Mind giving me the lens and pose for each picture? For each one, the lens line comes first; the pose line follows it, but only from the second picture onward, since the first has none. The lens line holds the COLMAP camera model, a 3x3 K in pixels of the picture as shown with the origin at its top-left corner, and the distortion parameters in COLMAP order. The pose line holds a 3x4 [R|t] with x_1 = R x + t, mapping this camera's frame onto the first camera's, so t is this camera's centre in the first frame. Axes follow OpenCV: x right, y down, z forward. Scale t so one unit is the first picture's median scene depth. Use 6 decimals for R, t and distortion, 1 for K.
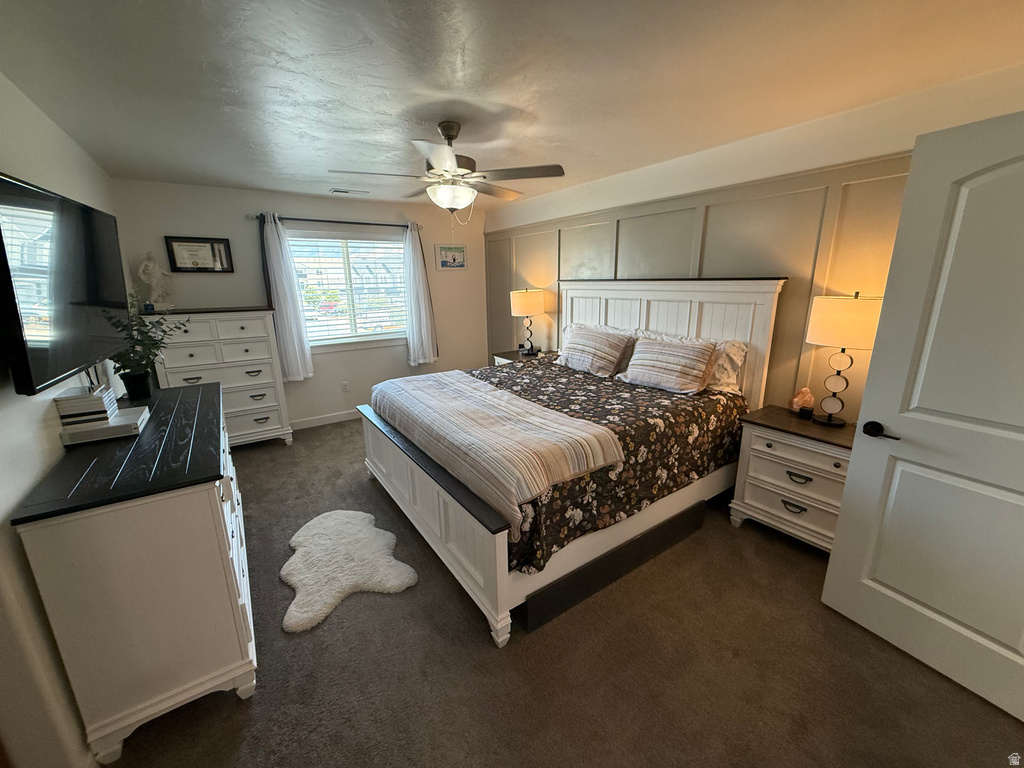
lens RADIAL K [[407.9, 0, 511.6], [0, 407.9, 384.3], [0, 0, 1]] dist [0.000835, 0.001441]
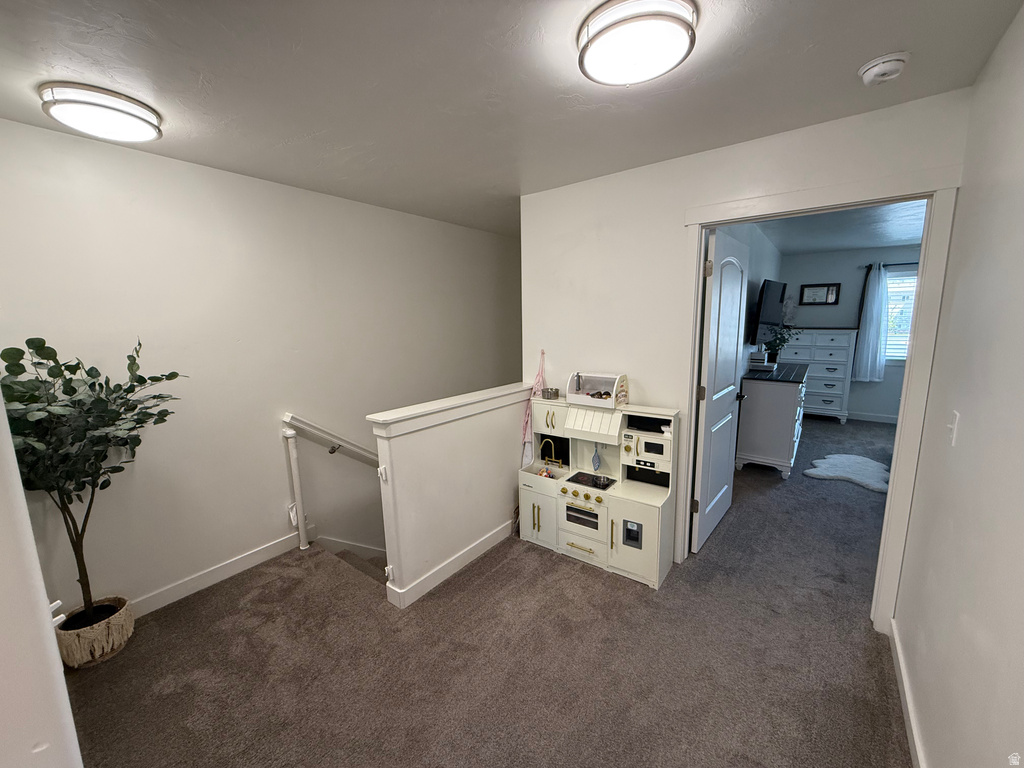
lens RADIAL K [[407.9, 0, 511.8], [0, 407.9, 384.9], [0, 0, 1]] dist [0.000835, 0.001441]
pose [[0.295982, 0.162996, -0.941184, 0.450158], [-0.219881, 0.970498, 0.098925, 0.135715], [0.929541, 0.177668, 0.323089, -0.580779]]
